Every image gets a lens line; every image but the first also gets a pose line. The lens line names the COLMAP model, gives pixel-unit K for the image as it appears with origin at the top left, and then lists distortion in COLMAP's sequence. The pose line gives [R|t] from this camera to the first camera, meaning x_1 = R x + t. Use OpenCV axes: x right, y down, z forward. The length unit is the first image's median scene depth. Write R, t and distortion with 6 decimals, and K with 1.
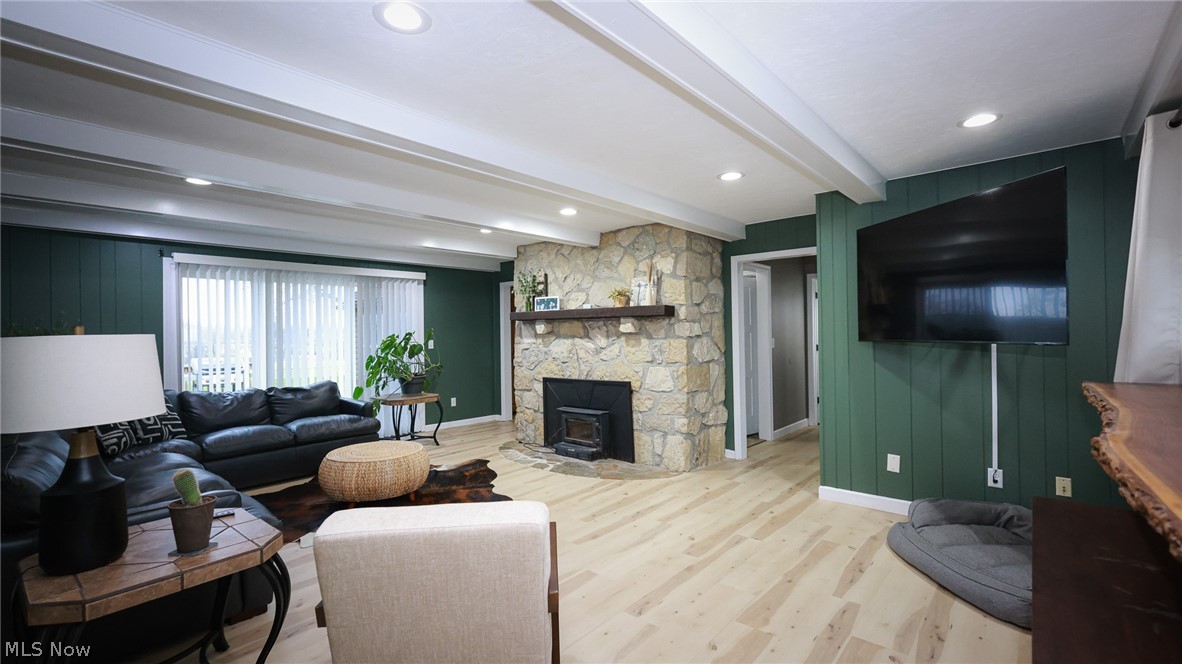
lens RADIAL K [[510.6, 0, 591.4], [0, 510.6, 330.3], [0, 0, 1]] dist [0.004851, -0.000113]
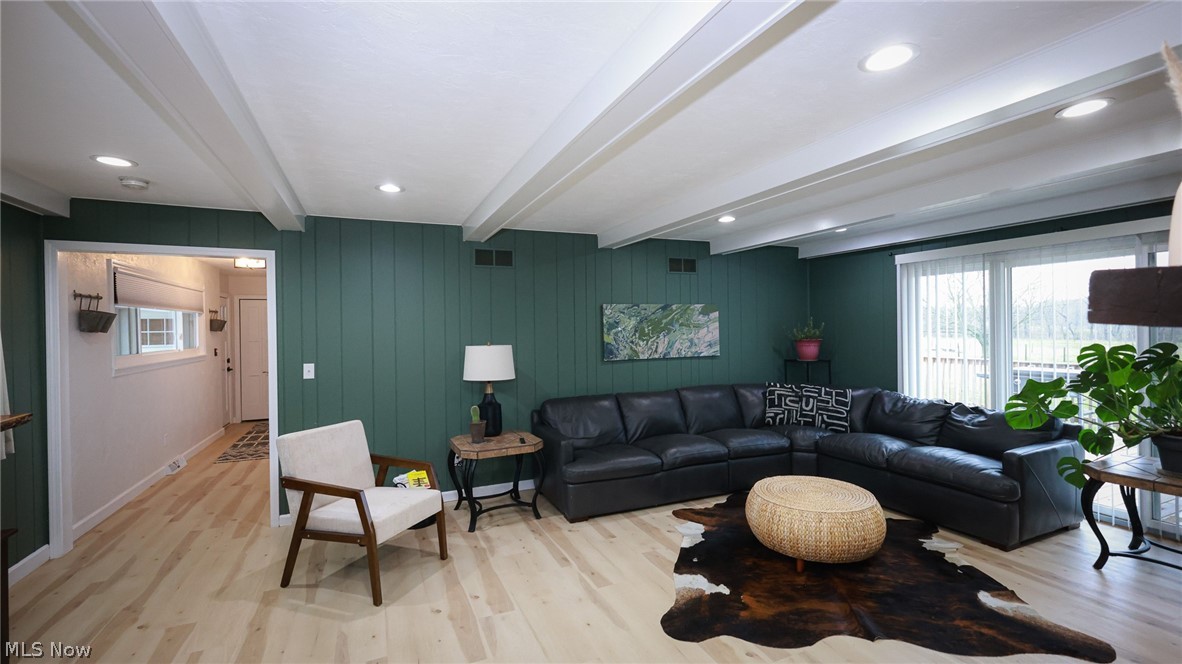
lens RADIAL K [[511.0, 0, 595.0], [0, 511.0, 328.6], [0, 0, 1]] dist [-0.001054, -0.000170]
pose [[-0.421502, 0.026190, -0.906449, 0.505781], [0.024931, 0.999540, 0.017287, -0.049901], [0.906485, -0.015312, -0.421961, 1.193029]]
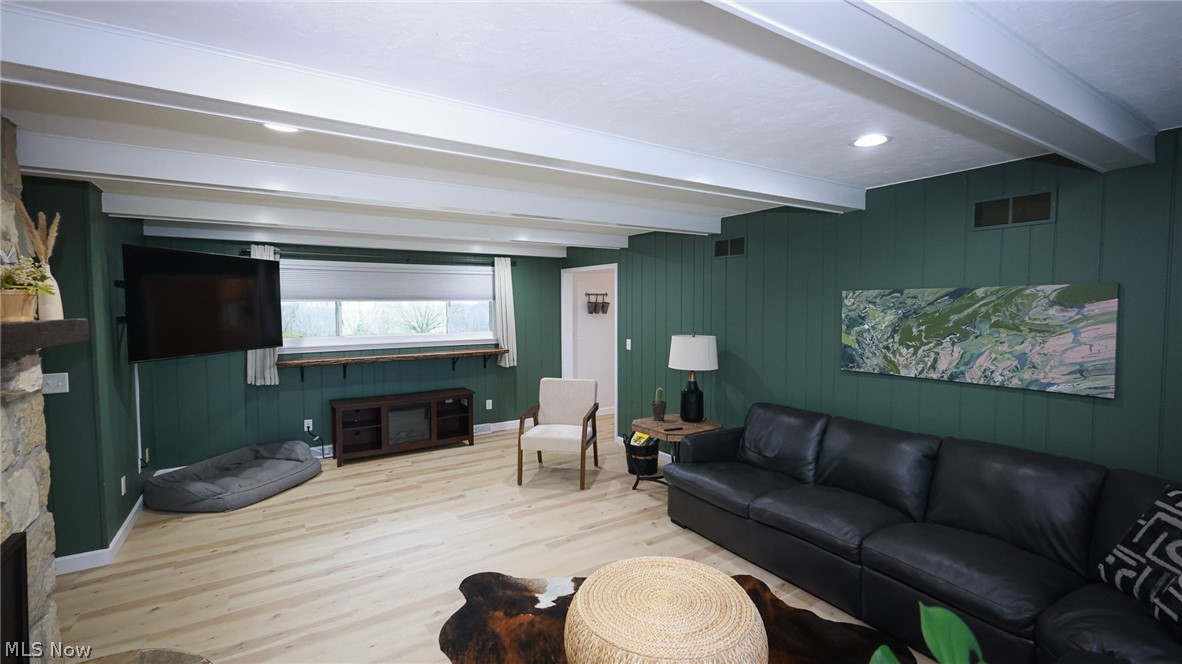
lens RADIAL K [[508.3, 0, 591.0], [0, 508.3, 332.0], [0, 0, 1]] dist [-0.001019, -0.000210]
pose [[-0.961286, 0.007065, 0.275462, -0.571050], [0.019821, 0.998854, 0.043554, -0.065404], [-0.274839, 0.047328, -0.960325, 1.727044]]
